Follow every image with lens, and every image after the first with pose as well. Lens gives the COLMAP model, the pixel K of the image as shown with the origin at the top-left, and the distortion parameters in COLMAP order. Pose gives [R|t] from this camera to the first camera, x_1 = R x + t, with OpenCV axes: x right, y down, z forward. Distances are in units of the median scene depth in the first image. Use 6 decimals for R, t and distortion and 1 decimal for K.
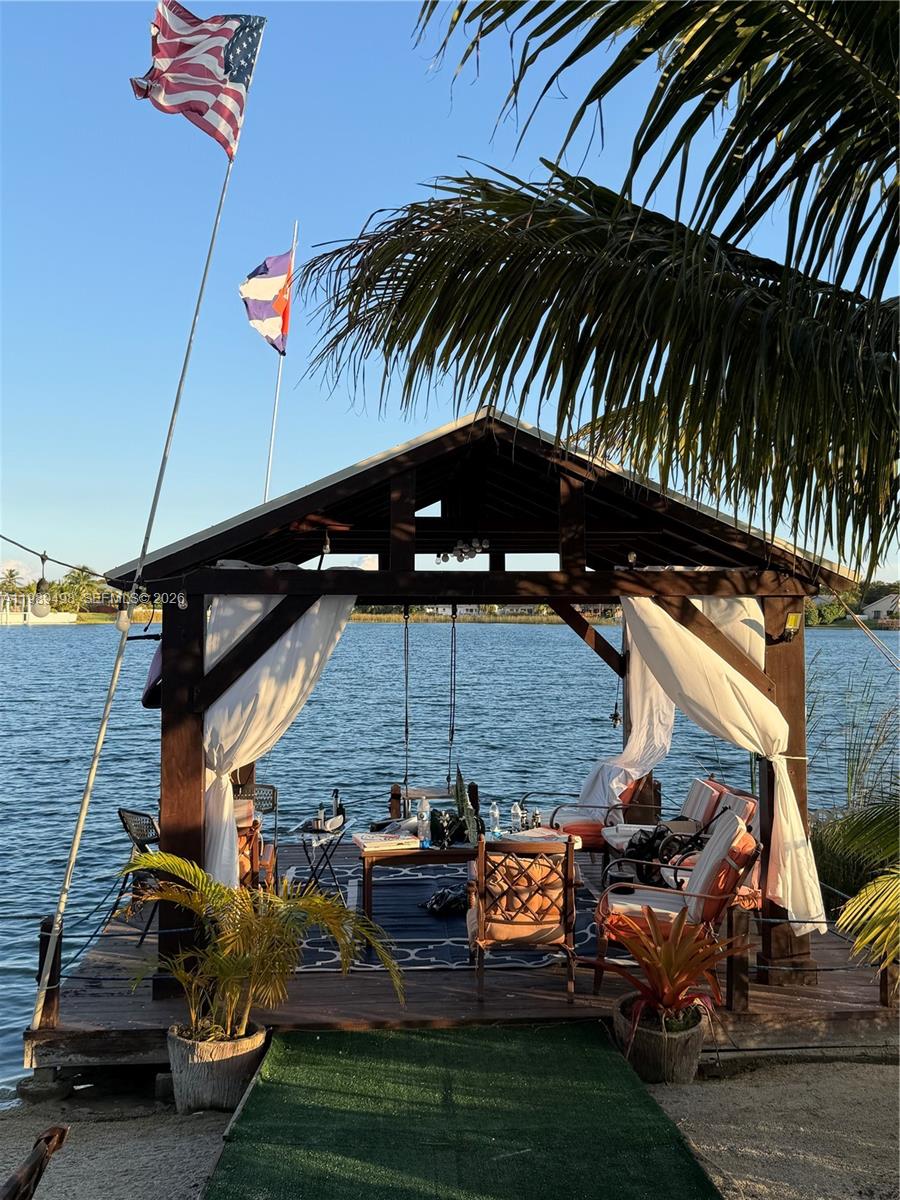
lens RADIAL K [[1151.0, 0, 448.3], [0, 1151.0, 612.4], [0, 0, 1]] dist [0.048179, 0.000000]
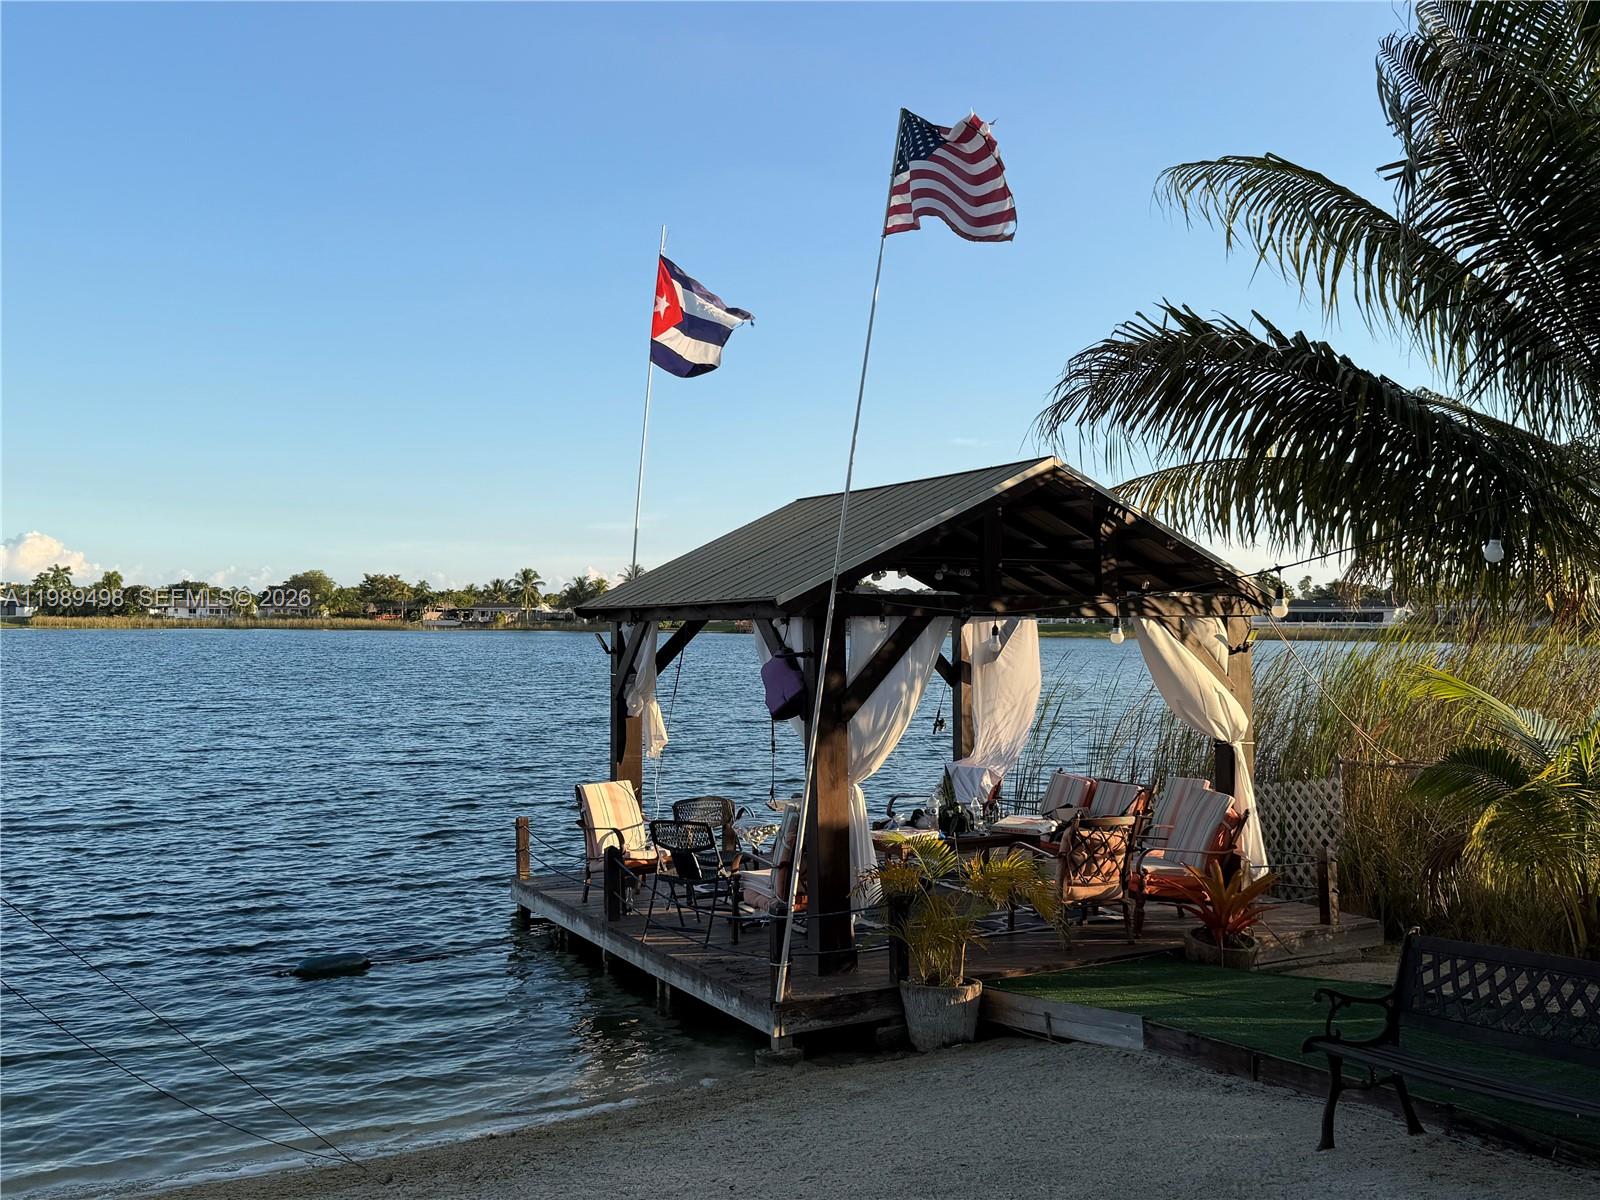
lens RADIAL K [[1462.5, 0, 803.0], [0, 1462.5, 596.6], [0, 0, 1]] dist [0.067697, 0.000000]
pose [[0.912018, 0.002310, 0.410143, -0.831315], [0.002109, 0.999945, -0.010321, -0.020391], [-0.410144, 0.010278, 0.911963, -0.288771]]
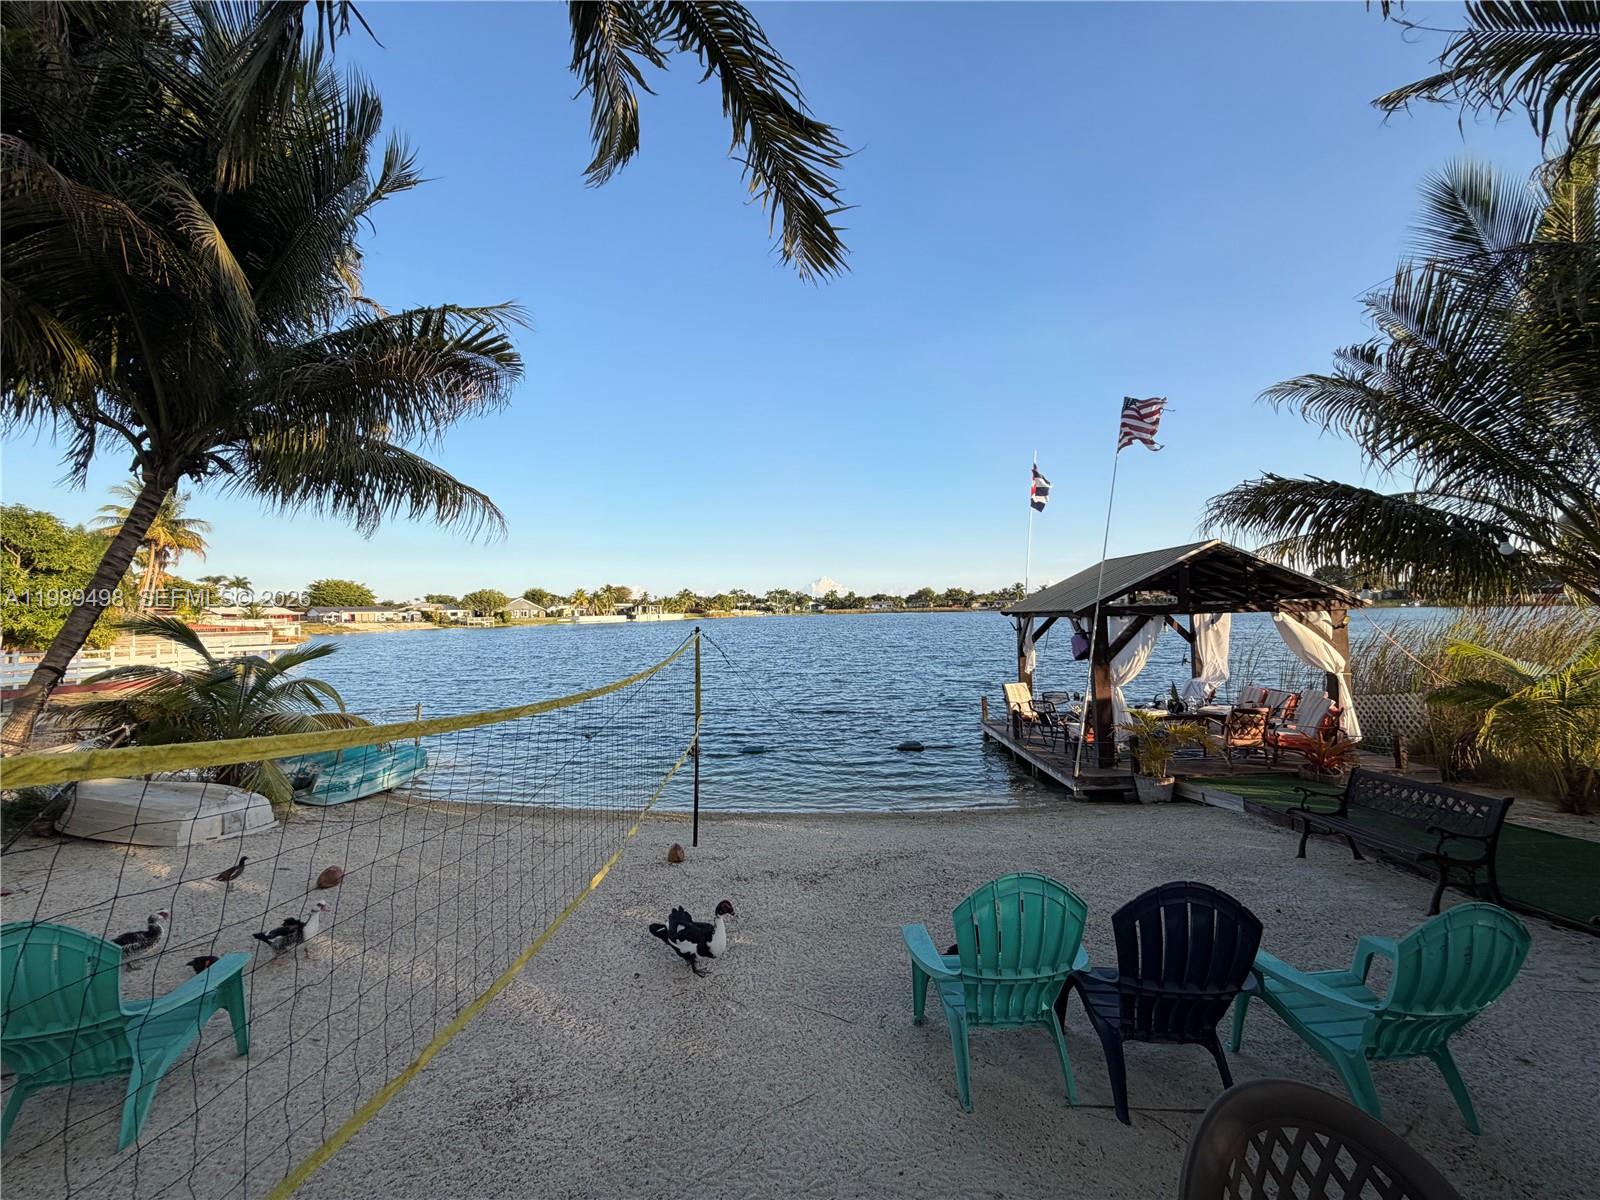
lens RADIAL K [[643.5, 0, 794.2], [0, 643.5, 597.0], [0, 0, 1]] dist [-0.000136, 0.000140]
pose [[0.994030, -0.033381, -0.103879, -0.764691], [0.031682, 0.999337, -0.017963, -0.056317], [0.104409, 0.014564, 0.994428, -0.538278]]
